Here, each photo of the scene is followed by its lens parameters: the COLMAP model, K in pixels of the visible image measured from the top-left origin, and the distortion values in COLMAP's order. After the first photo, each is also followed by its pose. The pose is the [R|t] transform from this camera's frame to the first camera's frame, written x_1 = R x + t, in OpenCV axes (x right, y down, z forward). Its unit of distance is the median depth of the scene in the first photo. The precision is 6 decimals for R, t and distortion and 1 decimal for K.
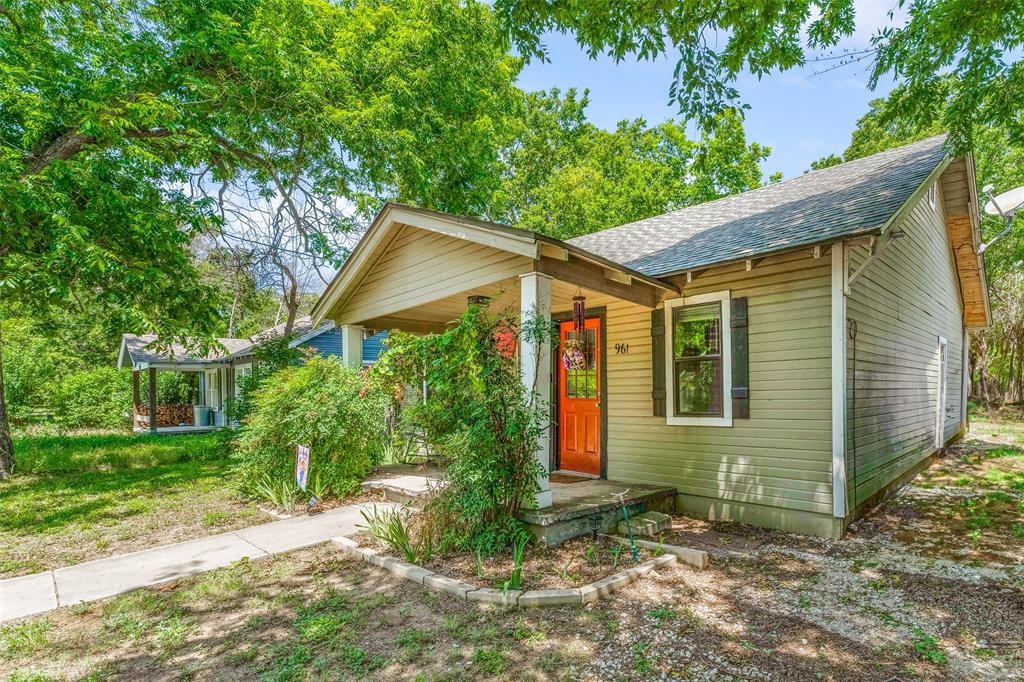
lens RADIAL K [[514.8, 0, 514.0], [0, 514.8, 389.6], [0, 0, 1]] dist [0.027915, 0.000213]
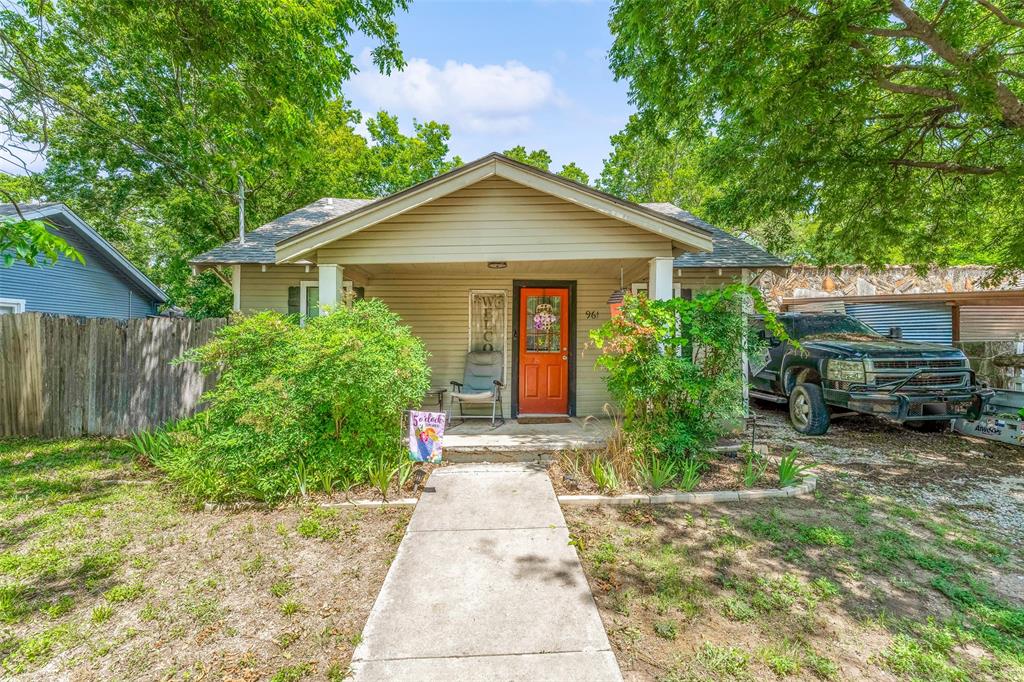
lens RADIAL K [[446.8, 0, 512.0], [0, 446.8, 341.0], [0, 0, 1]] dist [0.022670, 0.000135]
pose [[0.674936, 0.019800, 0.737611, -0.928412], [-0.009118, 0.999787, -0.018494, 0.012808], [-0.737820, 0.005757, 0.674973, 0.458842]]
